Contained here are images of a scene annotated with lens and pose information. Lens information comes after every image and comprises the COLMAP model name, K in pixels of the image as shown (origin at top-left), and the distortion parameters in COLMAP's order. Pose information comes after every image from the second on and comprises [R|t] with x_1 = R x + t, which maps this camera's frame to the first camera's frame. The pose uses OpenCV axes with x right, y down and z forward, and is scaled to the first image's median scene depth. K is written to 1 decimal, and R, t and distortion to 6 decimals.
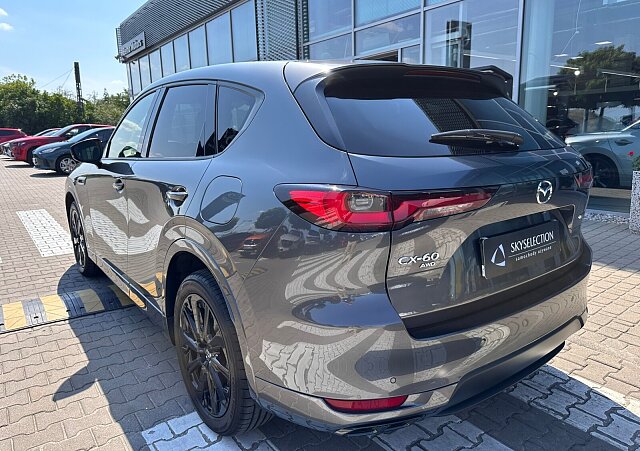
lens RADIAL K [[467.9, 0, 320.0], [0, 467.9, 225.5], [0, 0, 1]] dist [-0.005030, -0.074312]
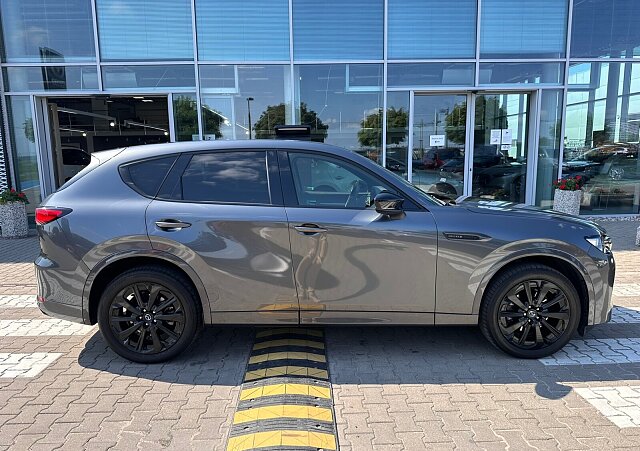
lens RADIAL K [[455.9, 0, 328.5], [0, 455.9, 225.7], [0, 0, 1]] dist [0.034644, -0.060000]
pose [[0.566347, -0.120069, 0.815374, -1.345606], [0.163274, 0.986068, 0.031798, -0.150921], [-0.807832, 0.115121, 0.578061, 0.384673]]
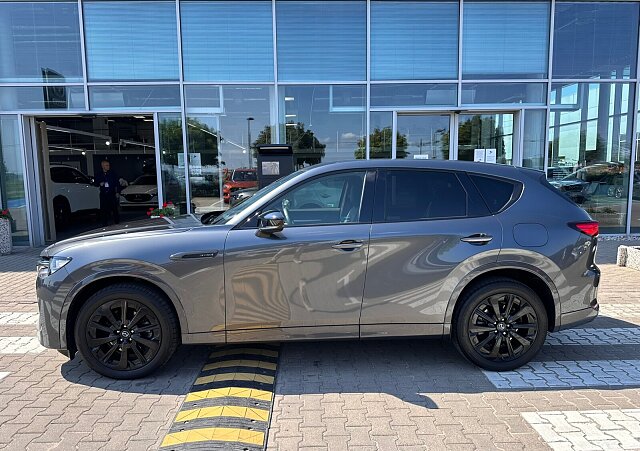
lens RADIAL K [[455.9, 0, 328.5], [0, 455.9, 225.7], [0, 0, 1]] dist [0.034644, -0.060000]
pose [[0.573197, -0.085254, 0.814971, -1.271824], [0.159677, 0.987128, -0.009042, -0.132279], [-0.803709, 0.135315, 0.579432, 0.285271]]
